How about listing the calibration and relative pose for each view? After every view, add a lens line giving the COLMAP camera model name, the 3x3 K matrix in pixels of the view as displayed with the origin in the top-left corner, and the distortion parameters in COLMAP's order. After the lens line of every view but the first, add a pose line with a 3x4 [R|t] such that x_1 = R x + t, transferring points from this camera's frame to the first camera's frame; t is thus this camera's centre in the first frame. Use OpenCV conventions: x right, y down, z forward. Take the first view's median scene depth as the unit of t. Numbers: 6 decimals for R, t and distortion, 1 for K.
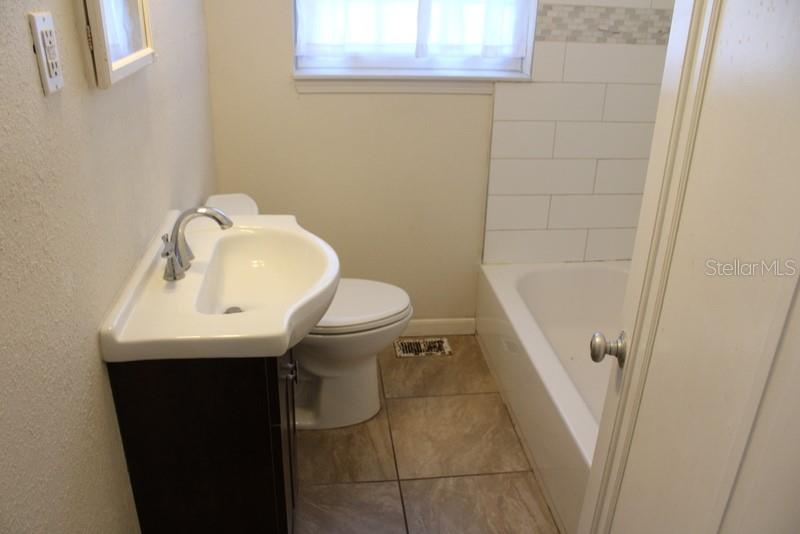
lens RADIAL K [[657.9, 0, 395.5], [0, 657.9, 284.4], [0, 0, 1]] dist [-0.168991, 0.119006]
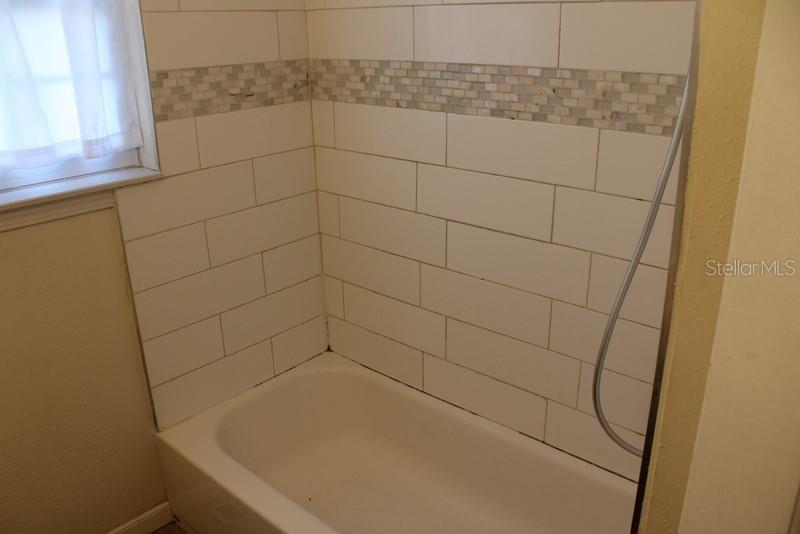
lens RADIAL K [[657.9, 0, 404.7], [0, 657.9, 270.9], [0, 0, 1]] dist [-0.168991, 0.119006]
pose [[0.721732, -0.272559, 0.636250, -0.083096], [0.329871, 0.943549, 0.030010, -0.153432], [-0.608513, 0.188222, 0.770899, 0.309097]]
